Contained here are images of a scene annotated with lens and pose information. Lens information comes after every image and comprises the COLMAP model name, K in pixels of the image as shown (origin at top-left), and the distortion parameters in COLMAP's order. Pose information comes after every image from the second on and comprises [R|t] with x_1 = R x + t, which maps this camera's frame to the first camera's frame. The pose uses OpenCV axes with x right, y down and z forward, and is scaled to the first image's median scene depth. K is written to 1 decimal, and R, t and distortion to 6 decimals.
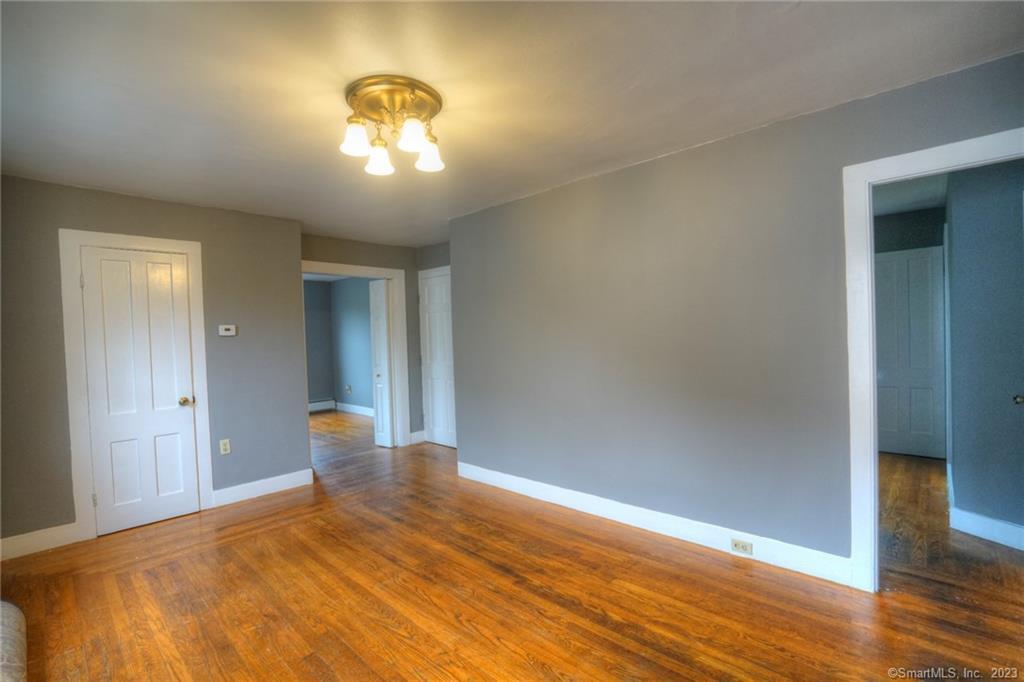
lens RADIAL K [[467.5, 0, 503.7], [0, 467.5, 341.1], [0, 0, 1]] dist [-0.005062, 0.000520]
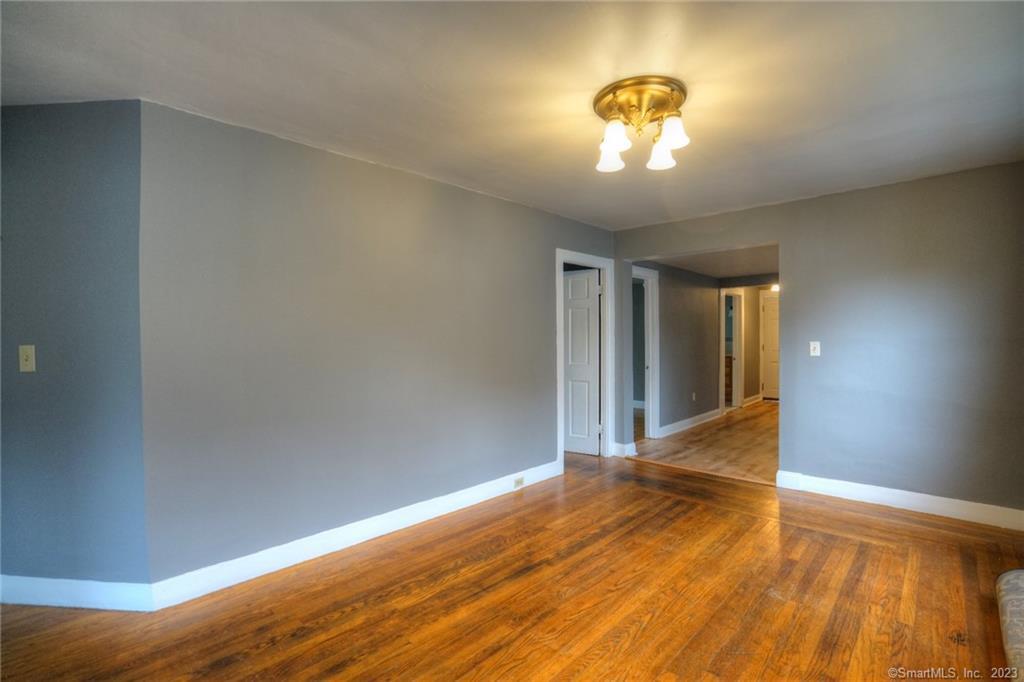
lens RADIAL K [[467.5, 0, 503.7], [0, 467.5, 345.3], [0, 0, 1]] dist [-0.005062, 0.000520]
pose [[-0.022288, 0.032208, 0.999233, -1.020355], [0.004489, 0.999474, -0.032116, 0.043864], [-0.999742, 0.003769, -0.022421, 1.083811]]
